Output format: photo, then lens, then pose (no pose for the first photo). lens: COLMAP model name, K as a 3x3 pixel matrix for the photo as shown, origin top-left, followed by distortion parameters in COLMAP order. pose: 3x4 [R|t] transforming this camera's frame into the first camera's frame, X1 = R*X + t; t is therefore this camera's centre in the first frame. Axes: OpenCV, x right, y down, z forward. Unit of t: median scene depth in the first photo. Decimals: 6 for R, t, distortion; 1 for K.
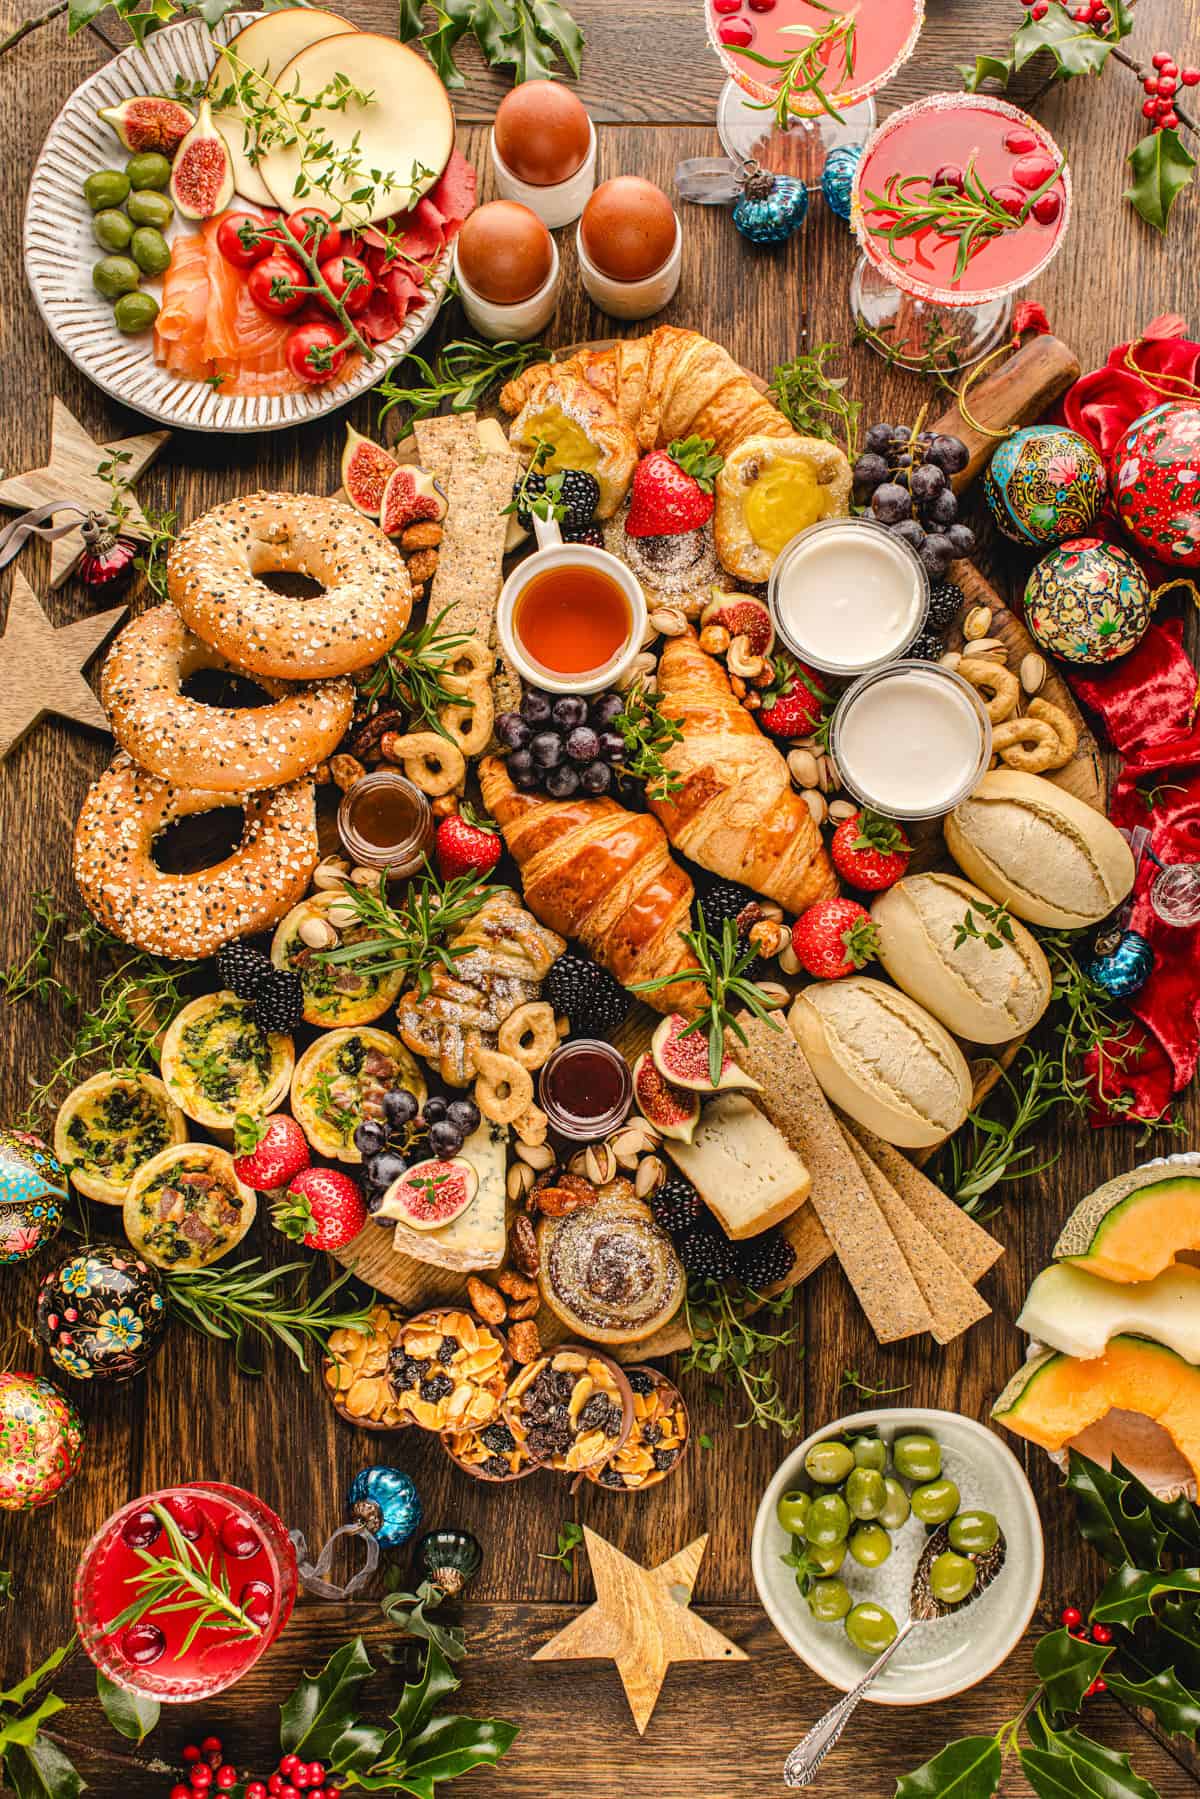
lens RADIAL K [[2769.3, 0, 595.2], [0, 2769.3, 902.7], [0, 0, 1]] dist [-0.006966, 0.000000]
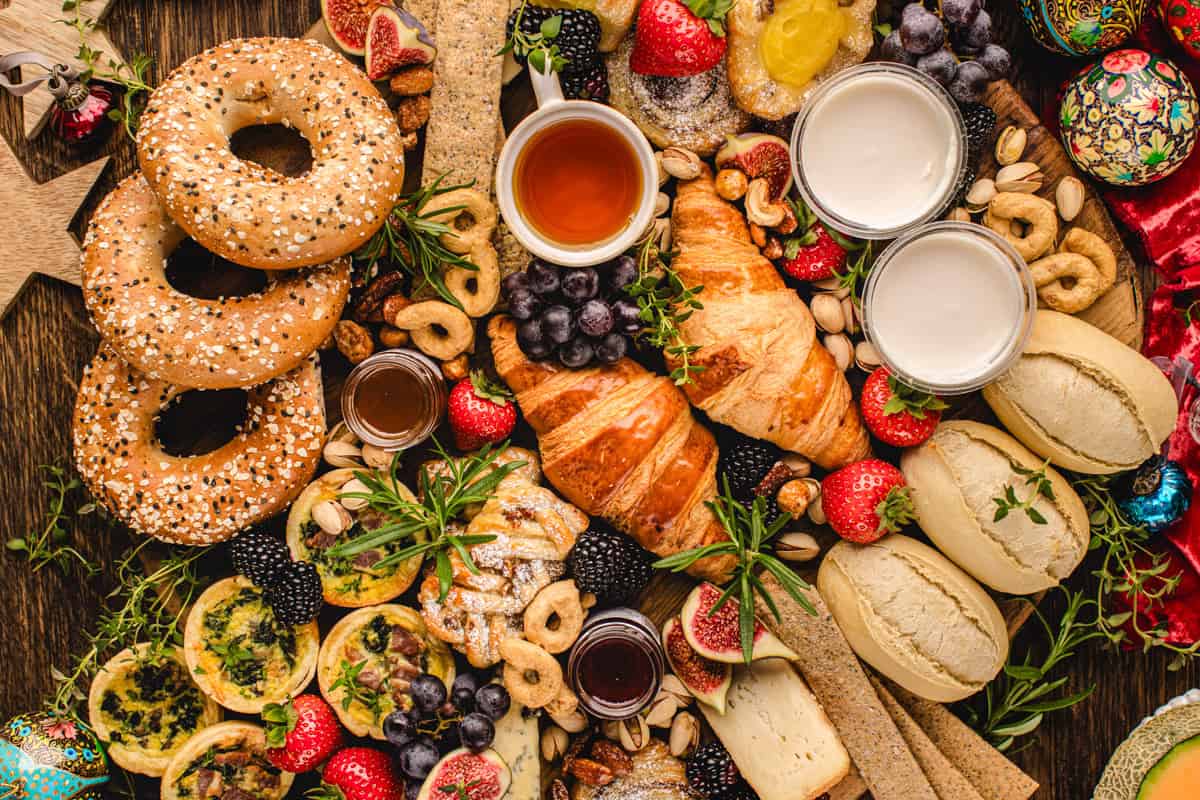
lens RADIAL K [[1847.2, 0, 601.9], [0, 1847.2, 368.0], [0, 0, 1]] dist [-0.006966, 0.000000]
pose [[0.998874, -0.044979, -0.015100, 0.006311], [0.047333, 0.966607, 0.251854, -0.198207], [0.003267, -0.252285, 0.967648, 0.389427]]
